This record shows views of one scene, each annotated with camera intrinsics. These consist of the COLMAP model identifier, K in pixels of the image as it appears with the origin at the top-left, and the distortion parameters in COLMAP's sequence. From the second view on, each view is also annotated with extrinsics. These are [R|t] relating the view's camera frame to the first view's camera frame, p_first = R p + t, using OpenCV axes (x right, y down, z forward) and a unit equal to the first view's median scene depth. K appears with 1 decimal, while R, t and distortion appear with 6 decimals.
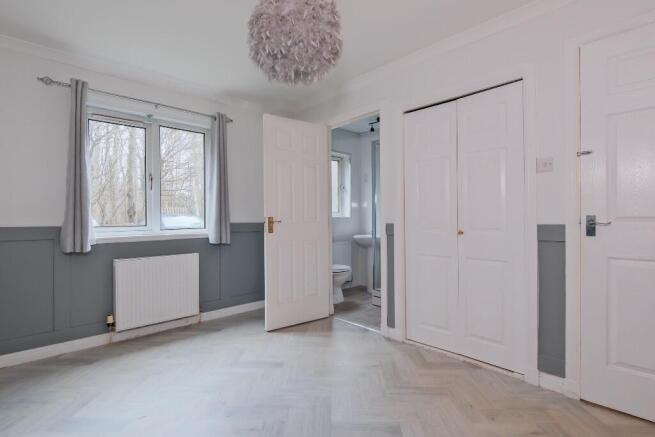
lens RADIAL K [[323.6, 0, 324.1], [0, 323.6, 219.8], [0, 0, 1]] dist [0.000532, -0.003962]
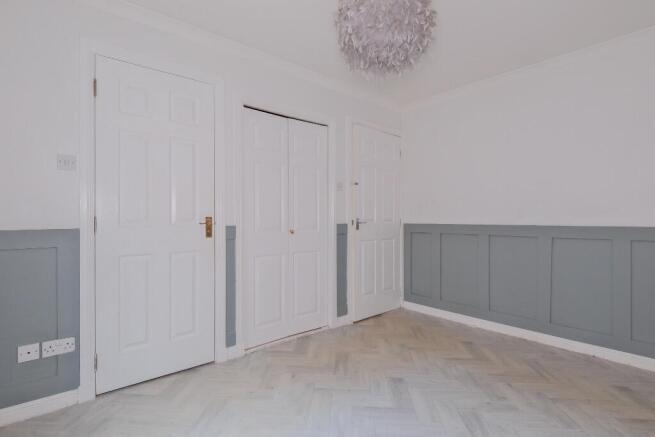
lens RADIAL K [[323.6, 0, 325.1], [0, 323.6, 216.5], [0, 0, 1]] dist [0.000532, -0.003962]
pose [[0.033669, 0.012532, 0.999354, -0.833223], [0.004618, 0.999909, -0.012695, -0.001093], [-0.999422, 0.005042, 0.033608, 0.921499]]
